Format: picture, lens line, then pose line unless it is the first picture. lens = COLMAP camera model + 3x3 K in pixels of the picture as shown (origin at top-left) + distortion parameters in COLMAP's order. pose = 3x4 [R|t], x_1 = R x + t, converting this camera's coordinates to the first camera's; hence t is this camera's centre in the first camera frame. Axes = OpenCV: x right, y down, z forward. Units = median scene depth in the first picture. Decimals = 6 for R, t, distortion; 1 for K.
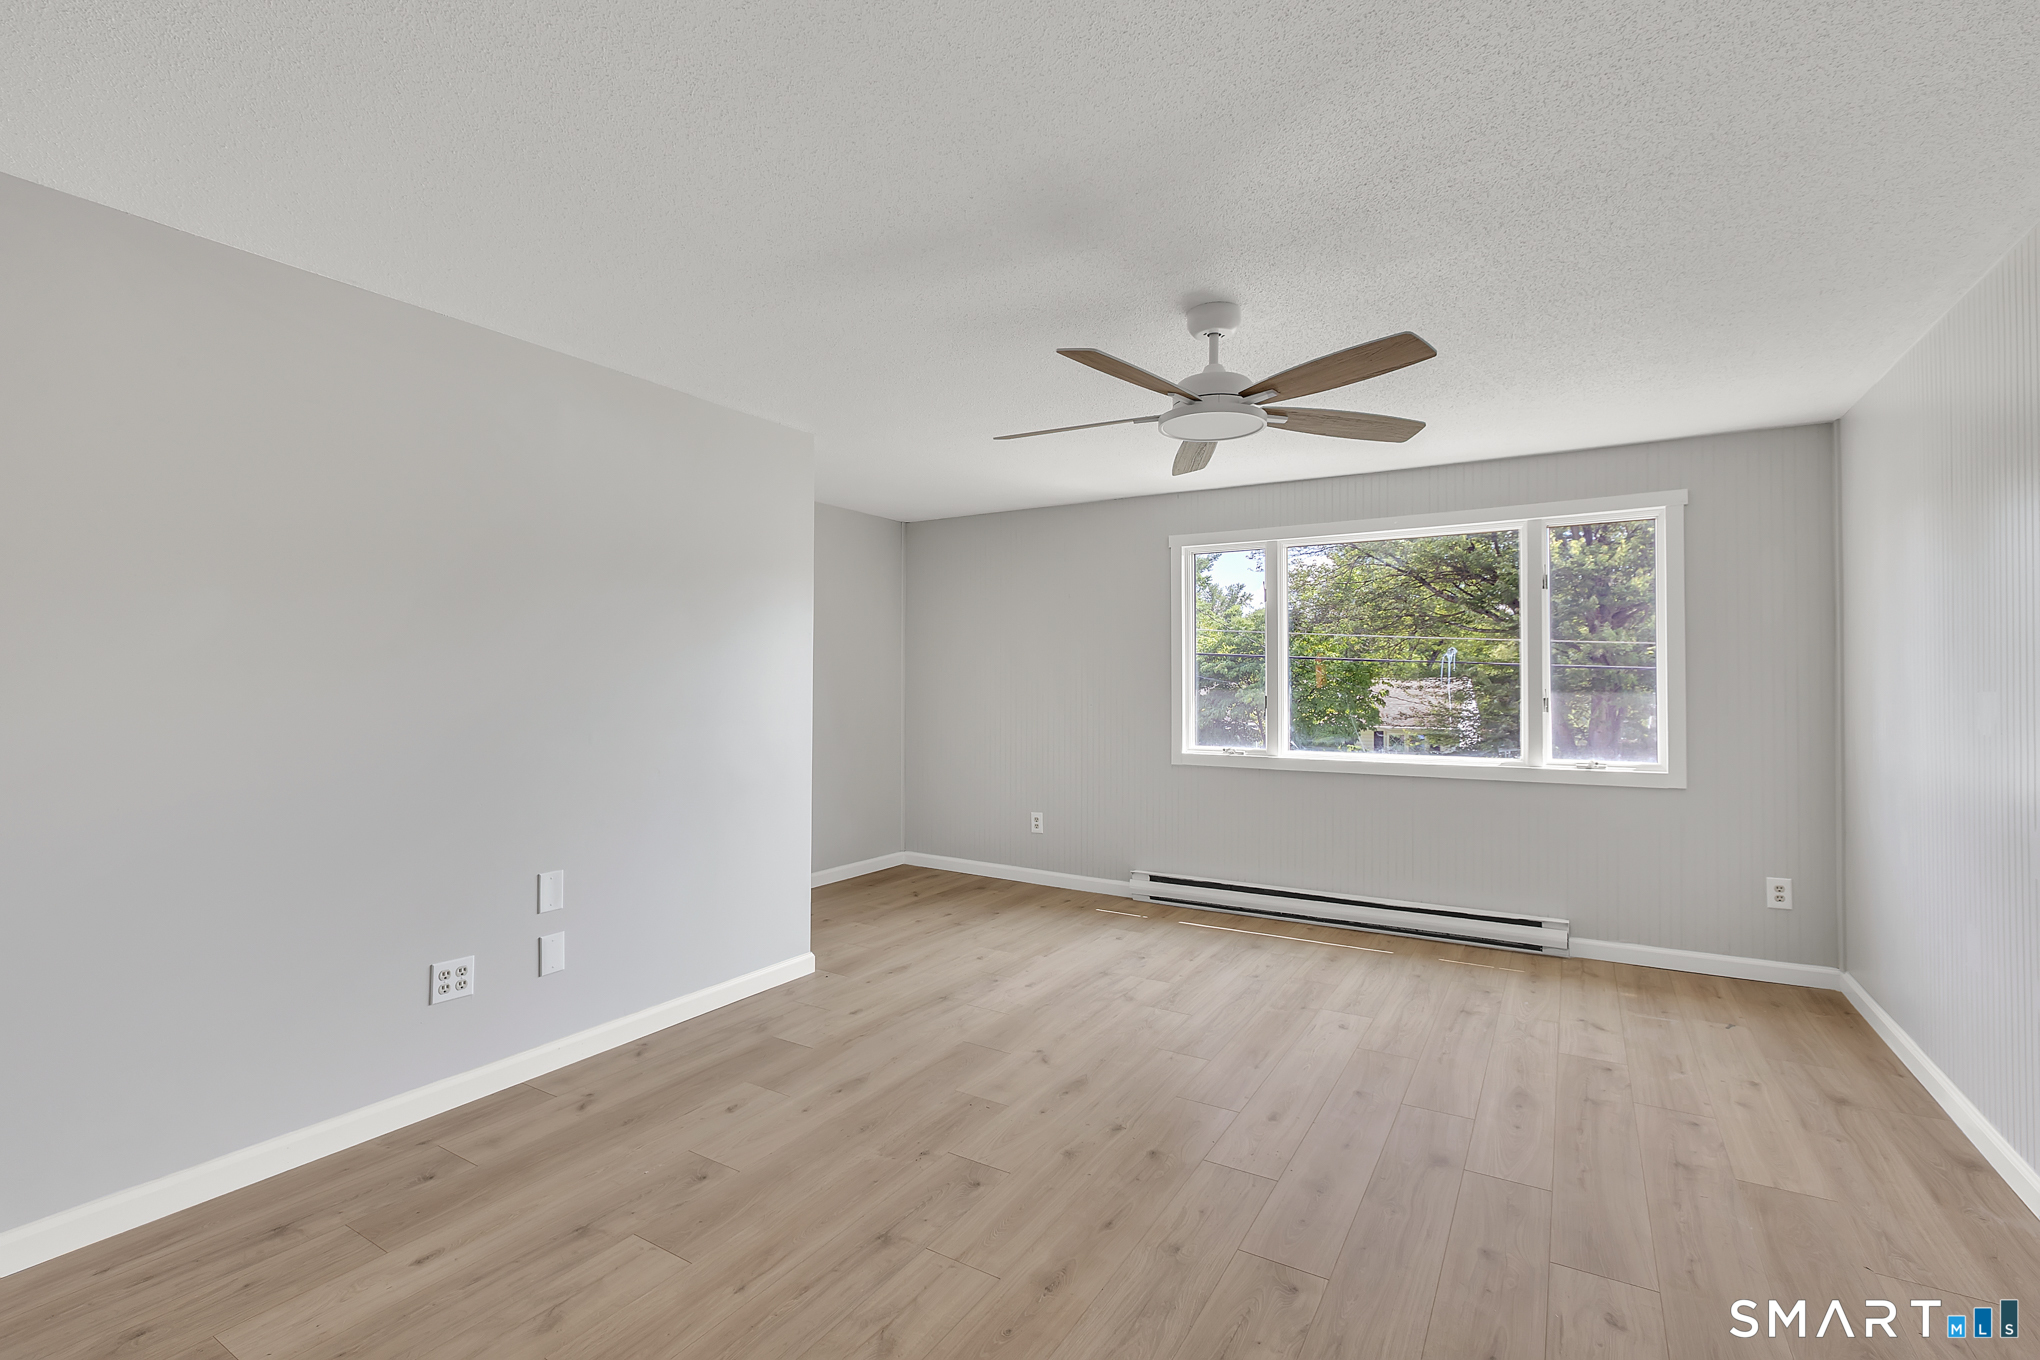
lens RADIAL K [[915.5, 0, 1022.6], [0, 915.5, 672.1], [0, 0, 1]] dist [0.002745, 0.000490]
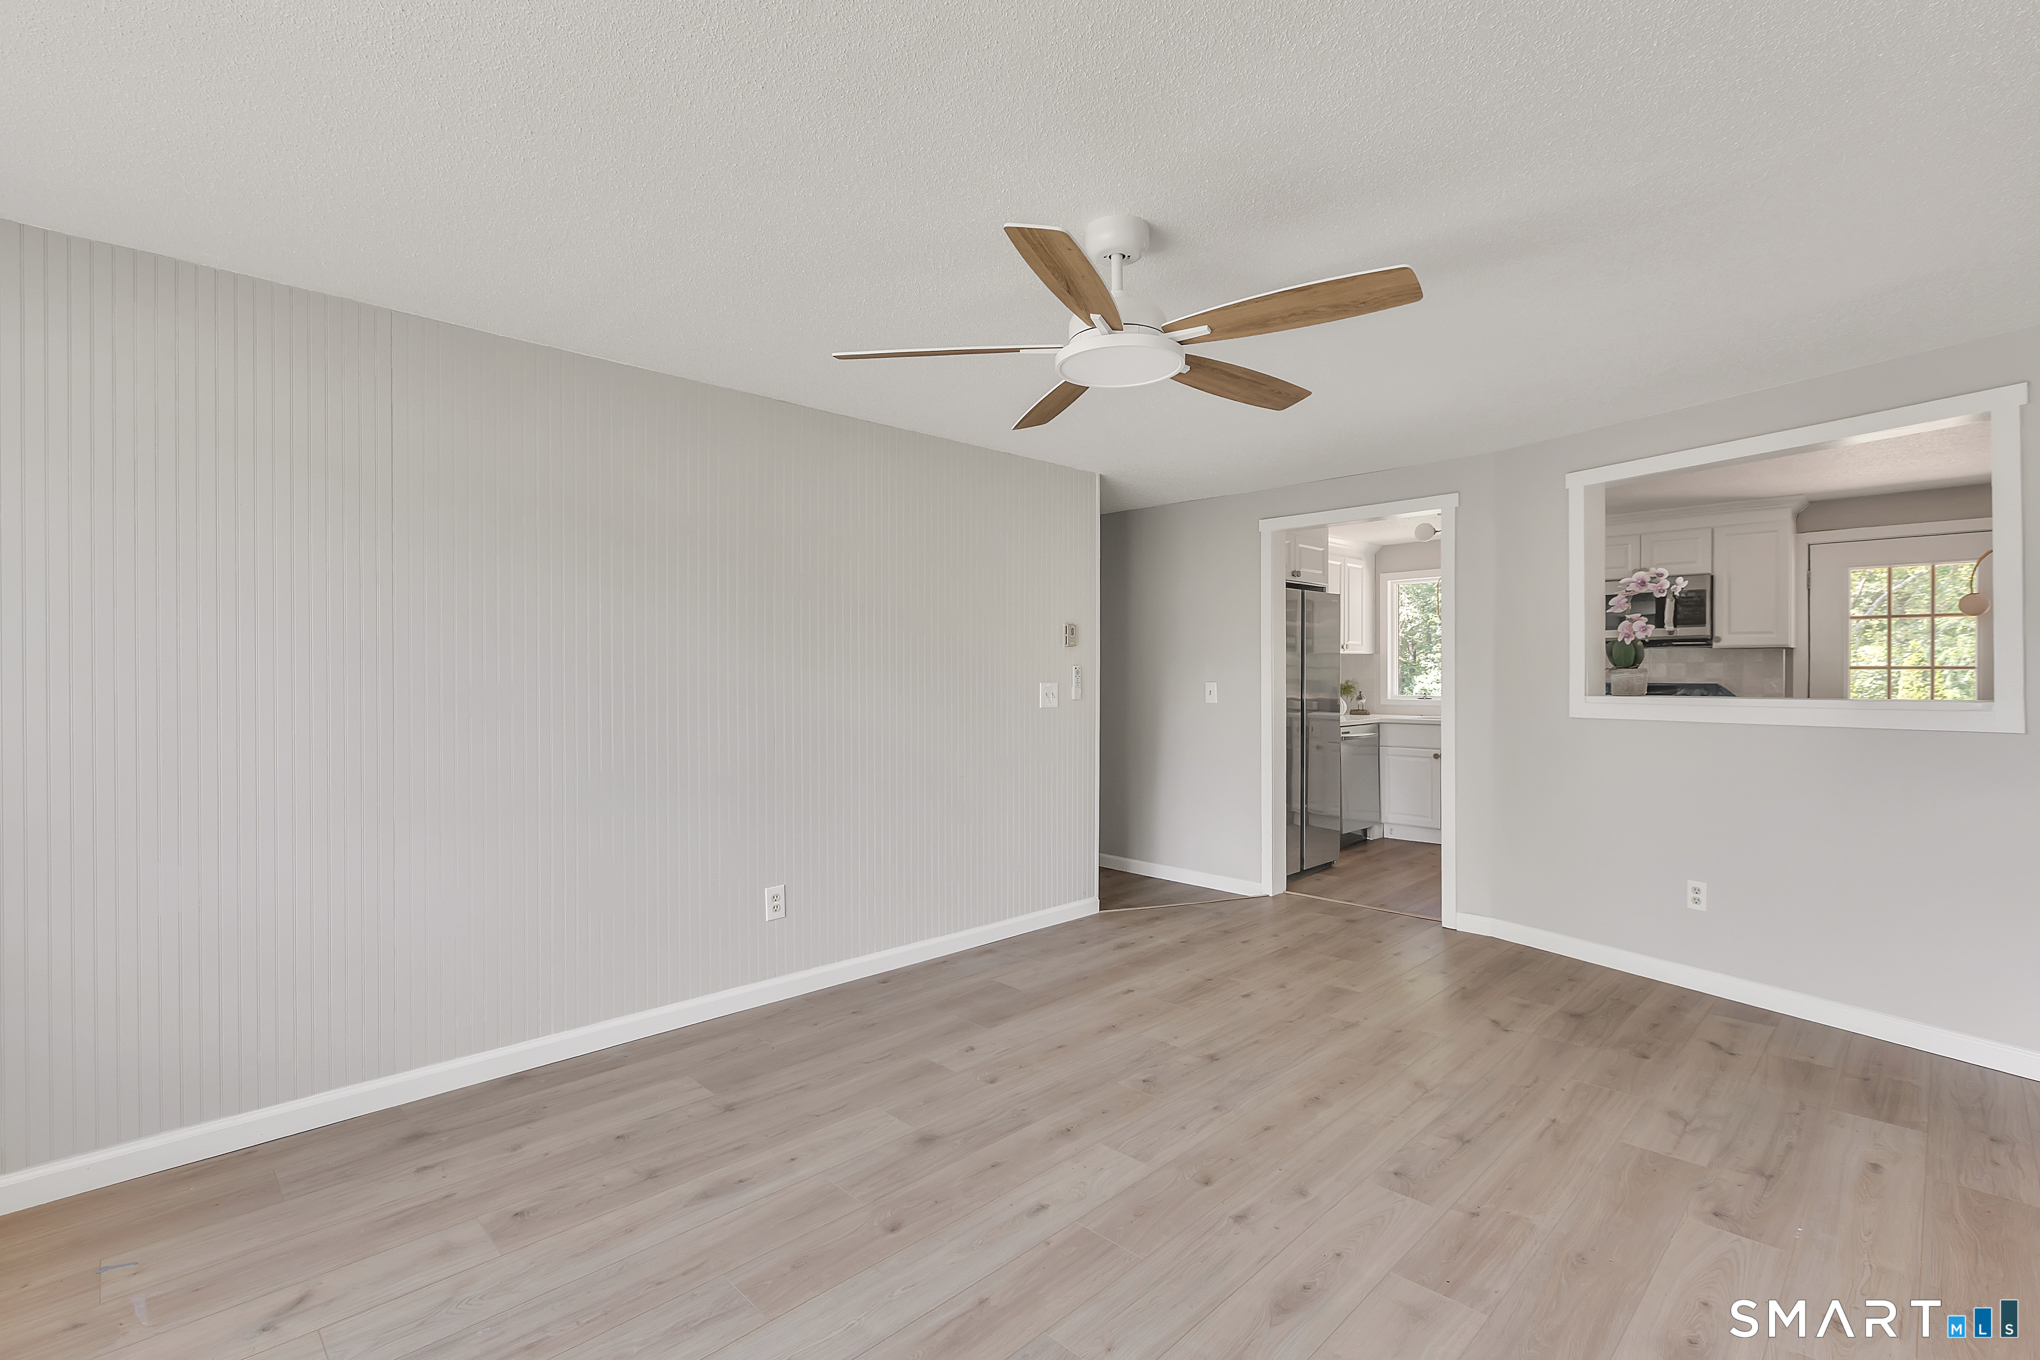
lens RADIAL K [[923.5, 0, 1016.7], [0, 923.5, 680.8], [0, 0, 1]] dist [0.001195, 0.000268]
pose [[-0.968929, -0.001990, 0.247333, 0.083838], [-0.003329, 0.999982, -0.004996, 0.017559], [-0.247318, -0.005664, -0.968918, 1.661105]]
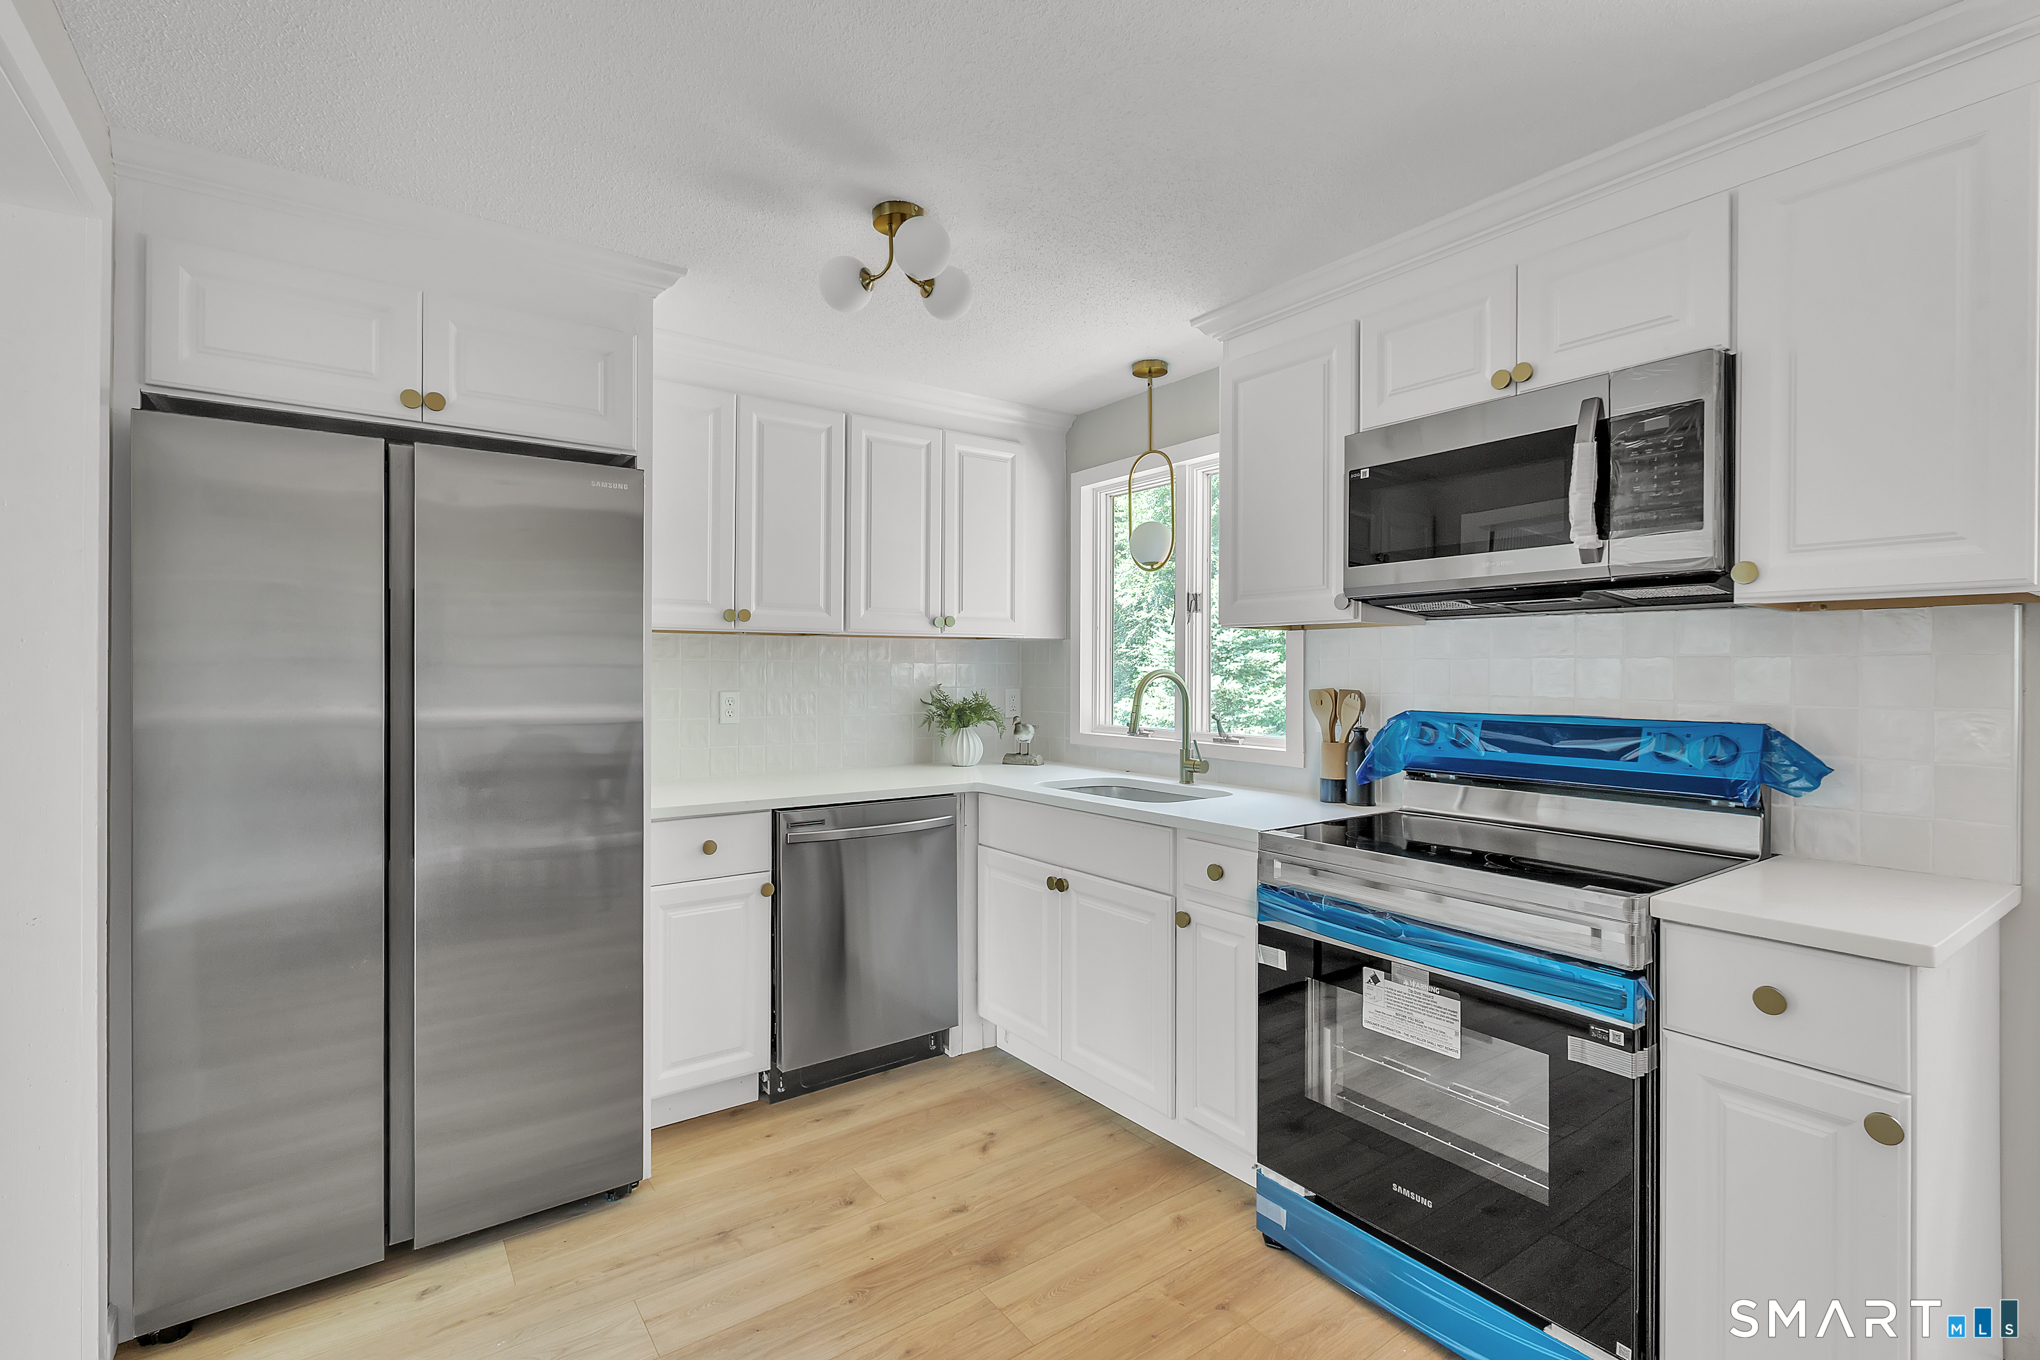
lens RADIAL K [[910.0, 0, 1020.1], [0, 910.0, 671.3], [0, 0, 1]] dist [-0.001143, -0.000137]
pose [[-0.918914, -0.004869, 0.394427, -0.710750], [-0.009871, 0.999895, -0.010652, -0.016481], [-0.394334, -0.013682, -0.918866, 0.015409]]
